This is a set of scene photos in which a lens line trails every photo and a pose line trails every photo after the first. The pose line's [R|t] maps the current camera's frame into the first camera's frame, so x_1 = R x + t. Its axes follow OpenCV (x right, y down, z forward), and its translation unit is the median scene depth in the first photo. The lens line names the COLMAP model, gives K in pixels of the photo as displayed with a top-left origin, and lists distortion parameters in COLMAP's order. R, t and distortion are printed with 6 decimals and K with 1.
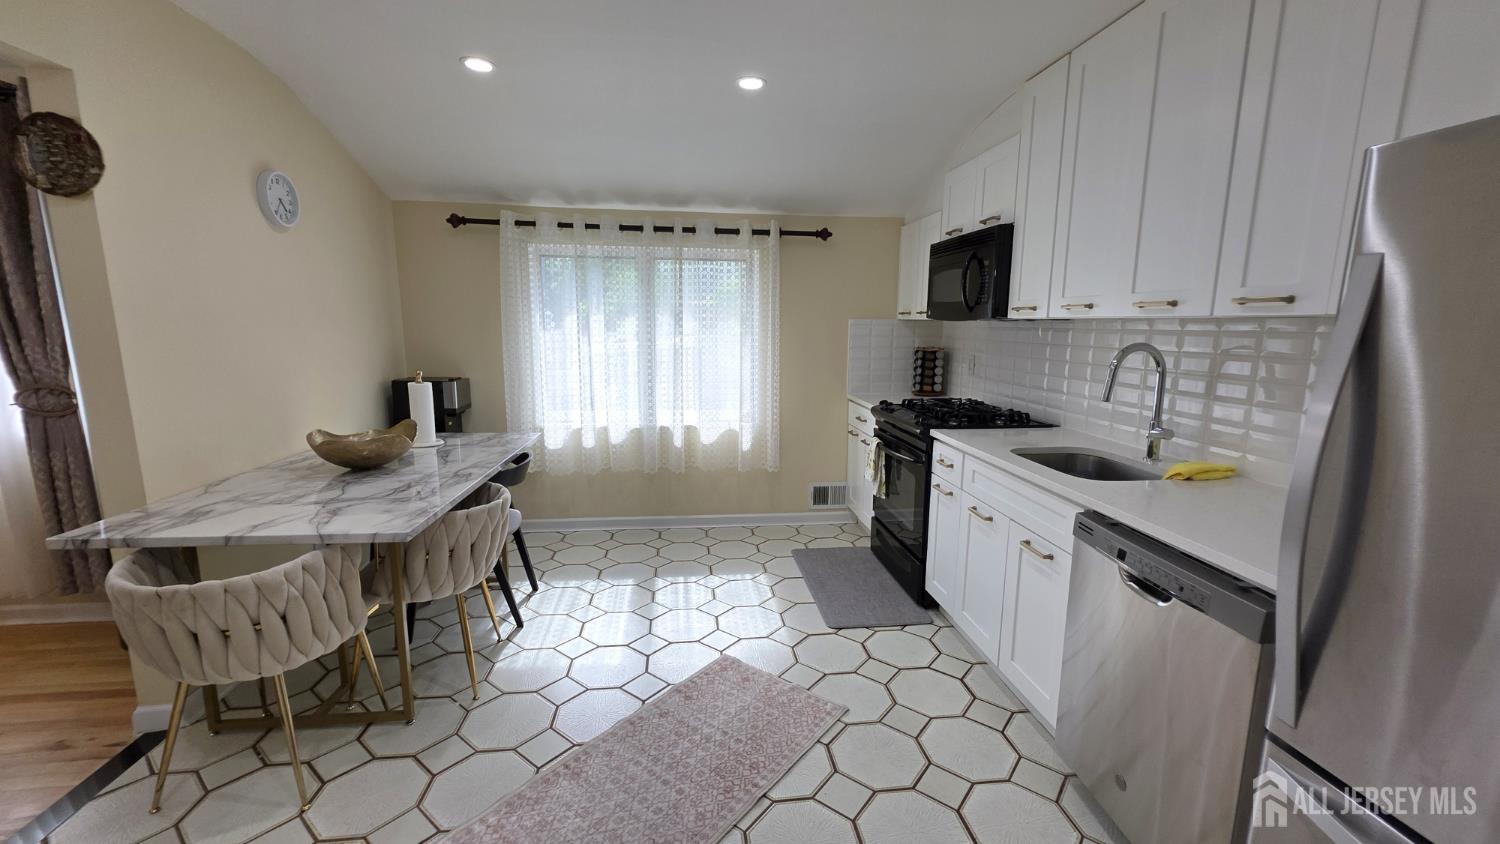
lens RADIAL K [[597.7, 0, 754.4], [0, 597.7, 428.5], [0, 0, 1]] dist [0.001852, 0.000172]
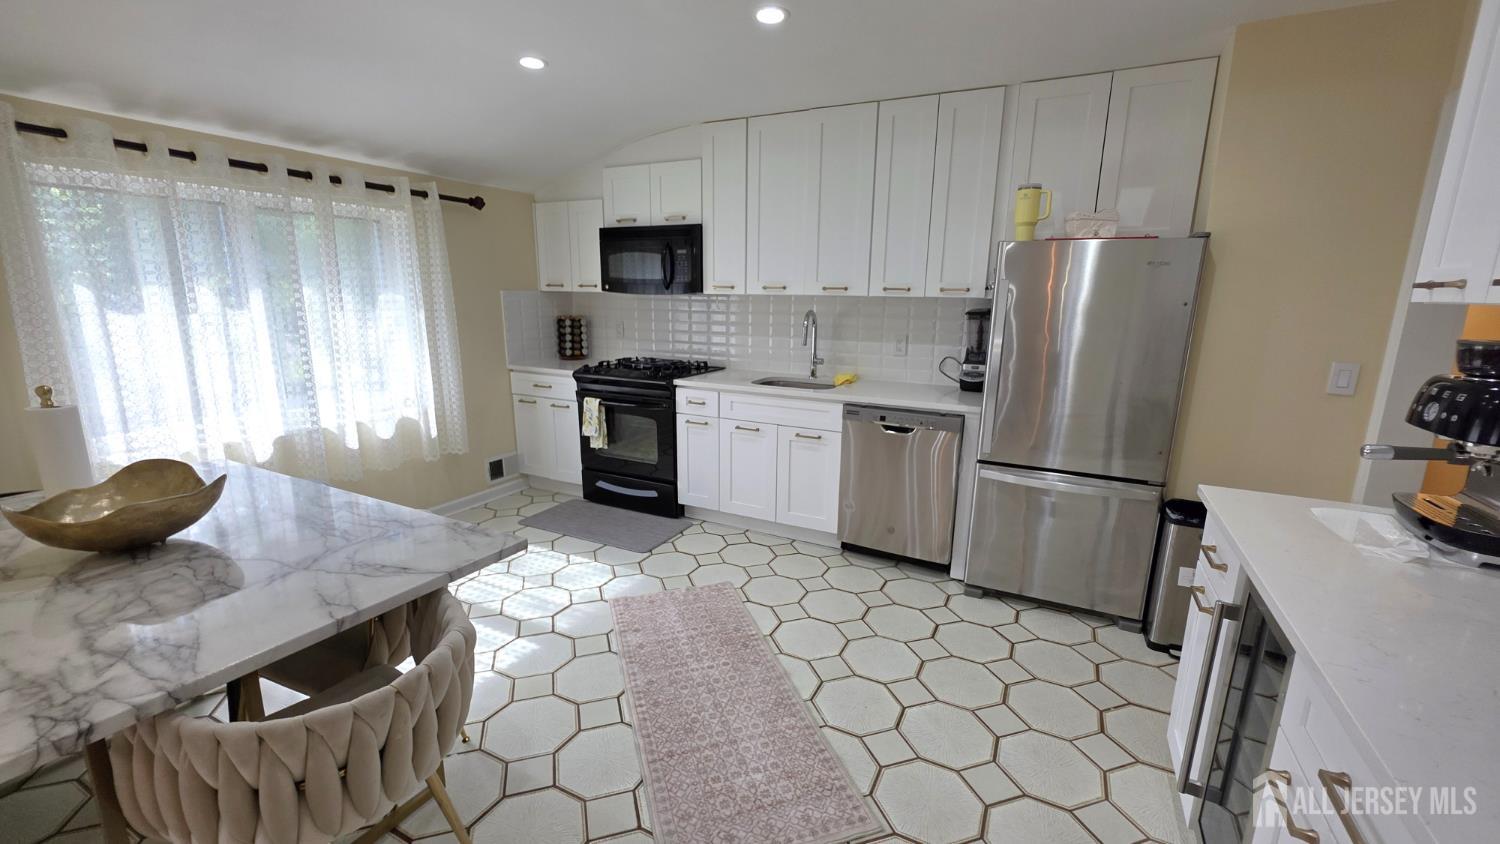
lens RADIAL K [[605.1, 0, 752.6], [0, 605.1, 427.6], [0, 0, 1]] dist [-0.000783, -0.000199]
pose [[0.558192, -0.182195, 0.809461, -0.579277], [0.136229, 0.982478, 0.127197, -0.033687], [-0.818452, 0.039271, 0.573231, 0.093164]]
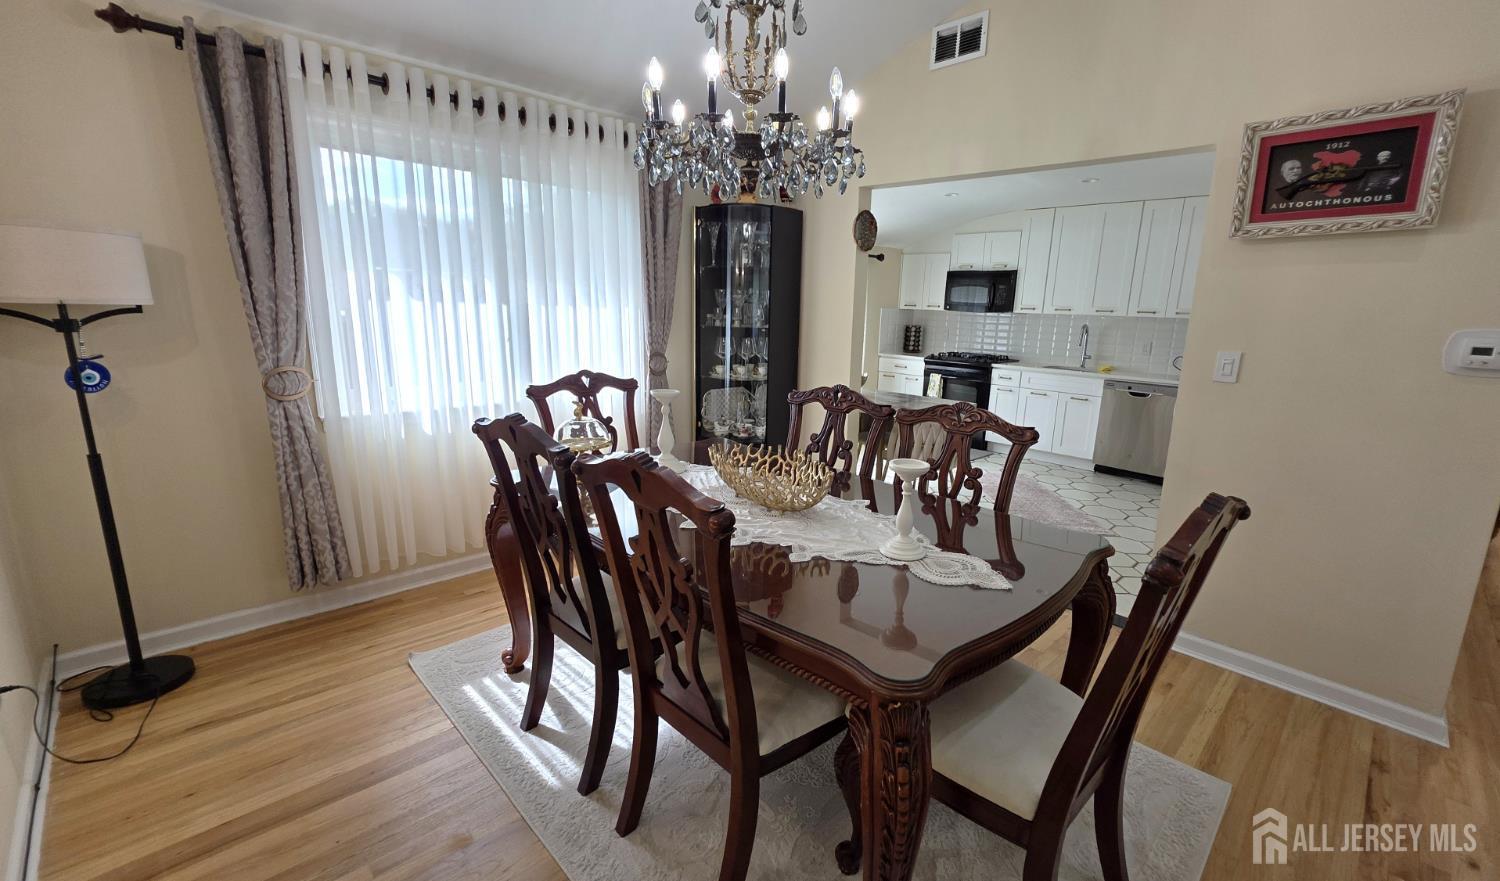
lens RADIAL K [[628.1, 0, 782.3], [0, 628.1, 441.6], [0, 0, 1]] dist [-0.000437, 0.000002]
pose [[0.783611, -0.114351, 0.610637, -1.434954], [0.082692, 0.993366, 0.079908, 0.030915], [-0.615724, -0.012122, 0.787869, -0.270028]]
